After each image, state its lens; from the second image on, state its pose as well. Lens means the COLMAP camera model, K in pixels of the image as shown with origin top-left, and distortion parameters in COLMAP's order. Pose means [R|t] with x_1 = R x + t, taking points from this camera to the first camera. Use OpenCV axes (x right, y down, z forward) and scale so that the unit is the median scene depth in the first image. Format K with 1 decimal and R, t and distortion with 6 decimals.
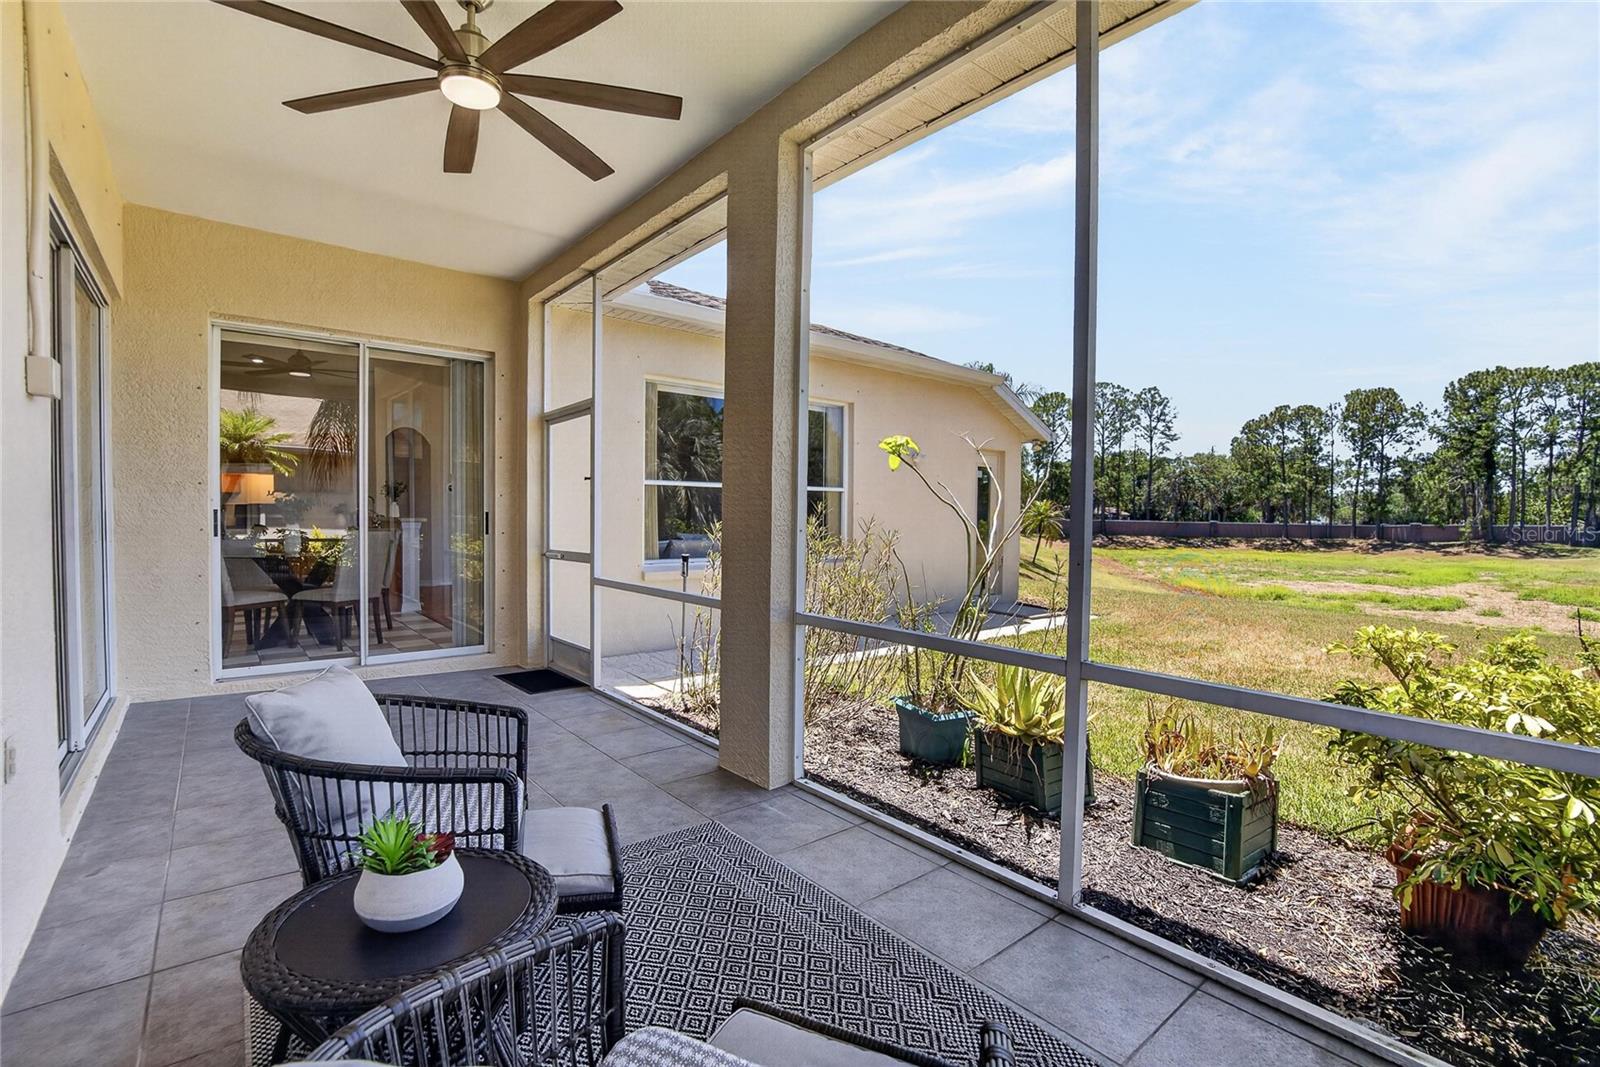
lens RADIAL K [[712.5, 0, 794.8], [0, 712.5, 536.9], [0, 0, 1]] dist [-0.030804, 0.000287]
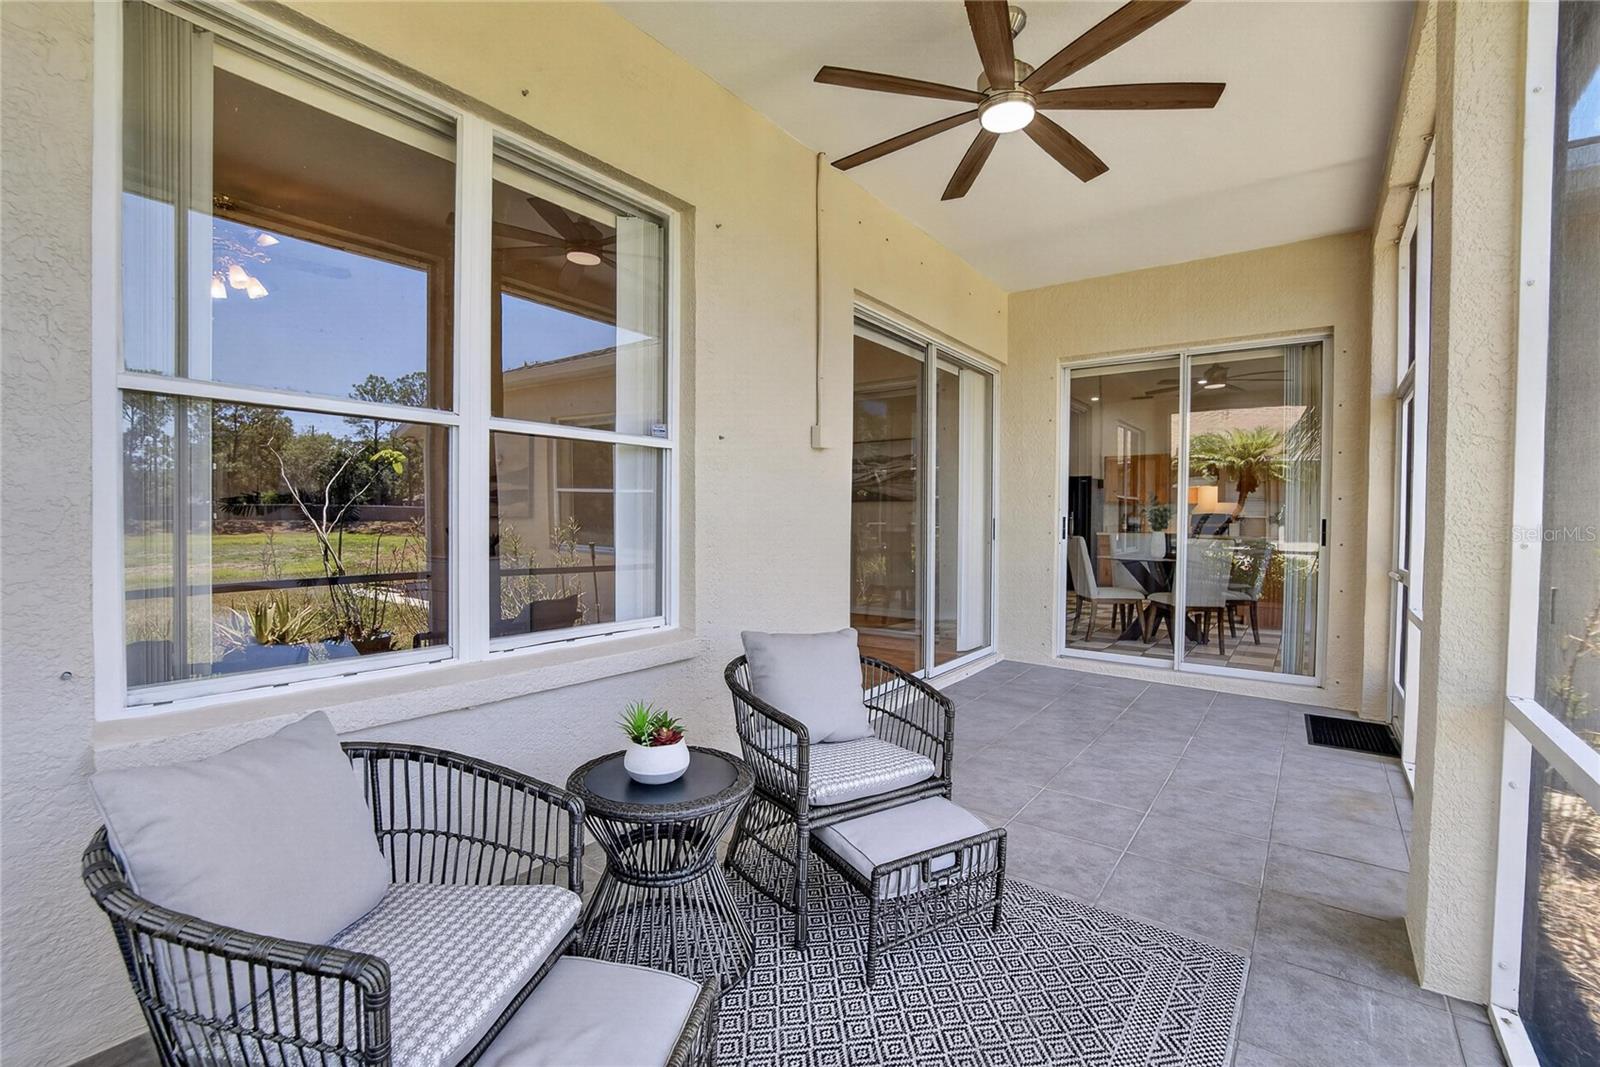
lens RADIAL K [[708.1, 0, 795.3], [0, 708.1, 535.3], [0, 0, 1]] dist [-0.038689, 0.009109]
pose [[0.252425, 0.014514, -0.967508, 0.235009], [-0.031777, 0.999473, 0.006703, -0.001324], [0.967095, 0.029052, 0.252753, 0.220326]]
